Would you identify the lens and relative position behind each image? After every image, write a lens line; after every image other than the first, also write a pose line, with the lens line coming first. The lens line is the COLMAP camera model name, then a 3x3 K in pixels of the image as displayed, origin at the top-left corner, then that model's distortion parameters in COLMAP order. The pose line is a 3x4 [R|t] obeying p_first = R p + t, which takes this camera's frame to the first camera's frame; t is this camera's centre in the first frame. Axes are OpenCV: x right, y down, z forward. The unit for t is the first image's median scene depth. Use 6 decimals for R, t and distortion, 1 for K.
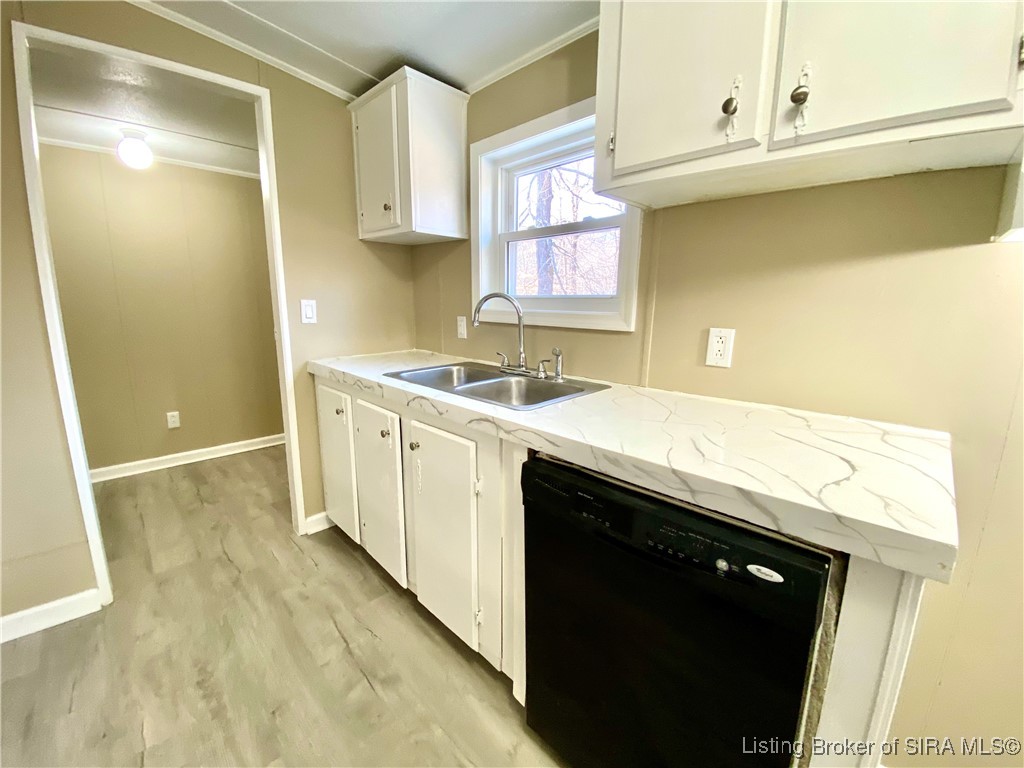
lens RADIAL K [[412.8, 0, 510.0], [0, 412.8, 380.7], [0, 0, 1]] dist [0.022038, -0.021866]
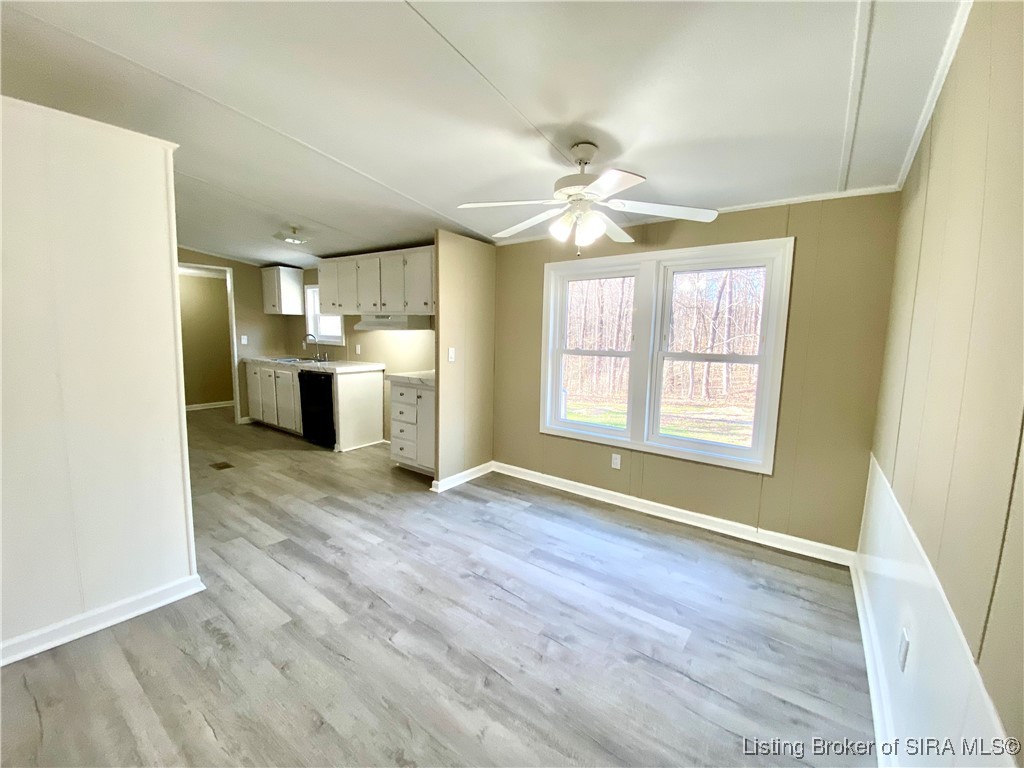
lens RADIAL K [[416.6, 0, 509.6], [0, 416.6, 379.9], [0, 0, 1]] dist [0.023590, -0.021758]
pose [[0.987679, -0.014837, 0.155787, 0.886874], [0.026399, 0.997025, -0.072413, 0.374378], [-0.154250, 0.075634, 0.985133, -2.156906]]
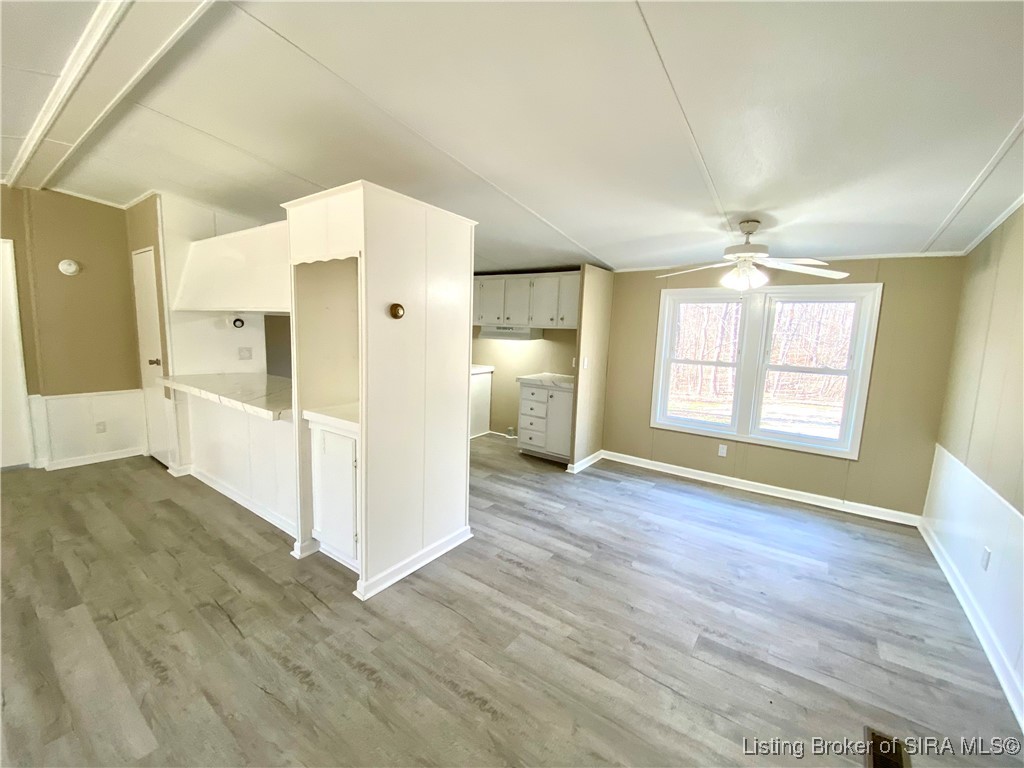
lens RADIAL K [[412.8, 0, 510.0], [0, 412.8, 380.7], [0, 0, 1]] dist [0.022038, -0.021866]
pose [[0.985733, -0.005749, 0.168220, 0.146881], [0.015199, 0.998374, -0.054943, 0.337736], [-0.167630, 0.056716, 0.984217, -2.458902]]
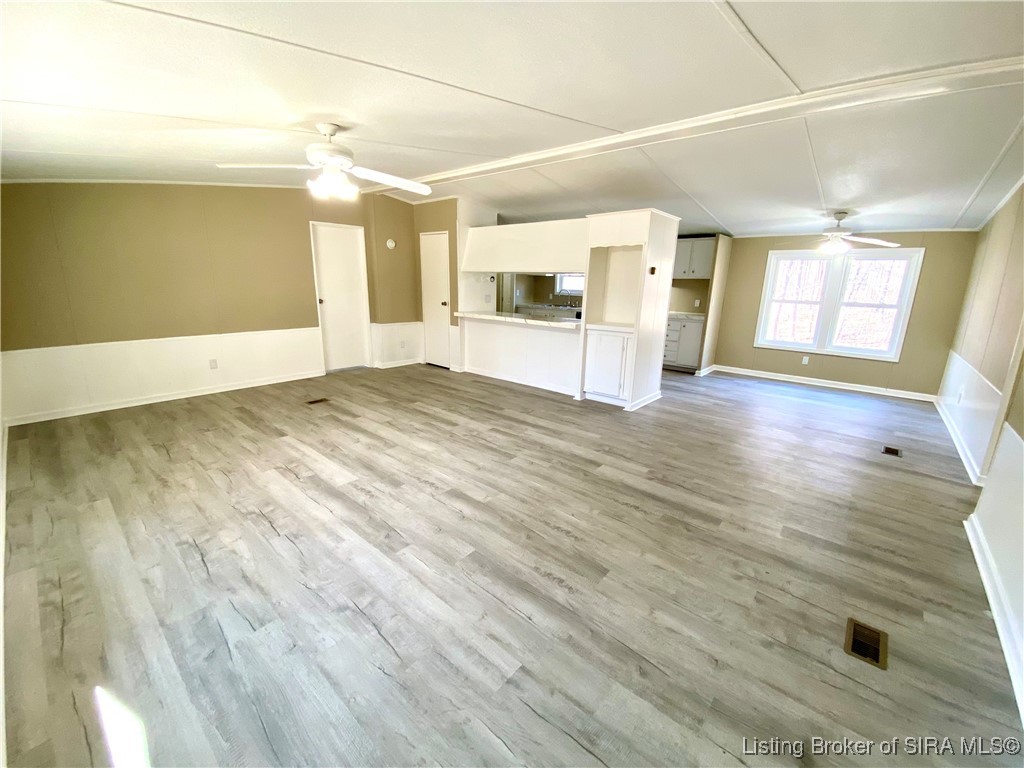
lens RADIAL K [[412.8, 0, 510.0], [0, 412.8, 380.7], [0, 0, 1]] dist [0.022038, -0.021866]
pose [[0.997191, -0.013280, 0.073712, -0.948831], [0.009382, 0.998551, 0.052985, 0.559458], [-0.074309, -0.052145, 0.995871, -3.570210]]
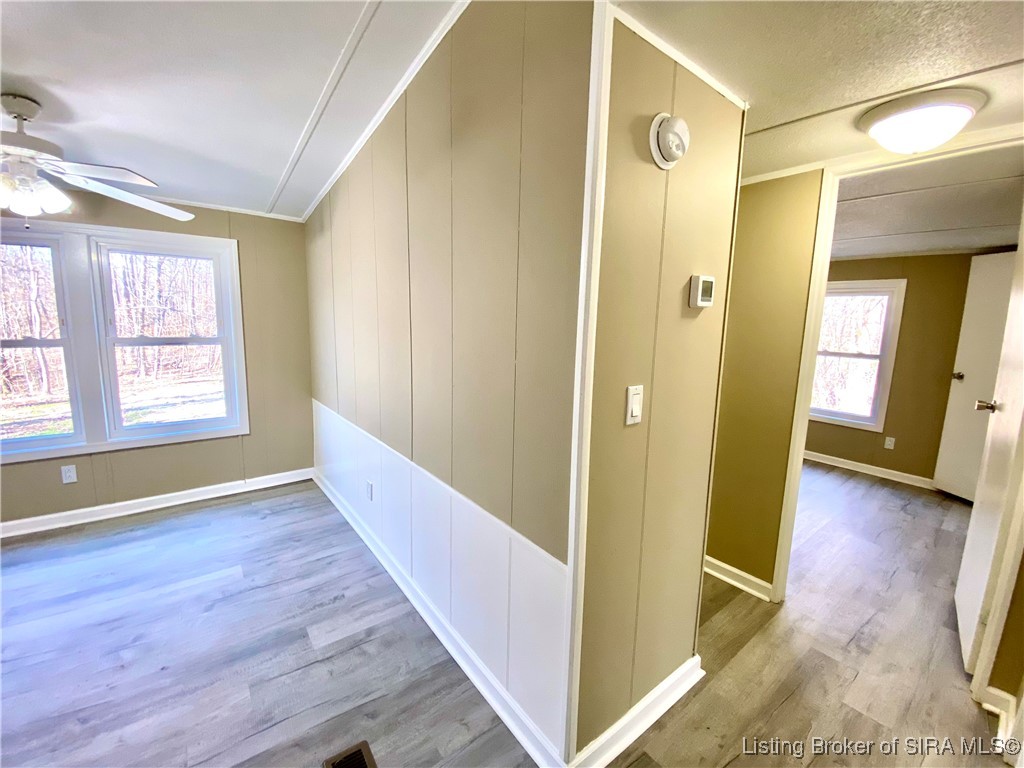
lens RADIAL K [[416.6, 0, 509.6], [0, 416.6, 379.9], [0, 0, 1]] dist [0.023590, -0.021758]
pose [[0.127600, -0.154067, 0.979786, 0.447712], [0.166302, 0.977200, 0.132003, 0.347277], [-0.977784, 0.146097, 0.150312, -2.230751]]
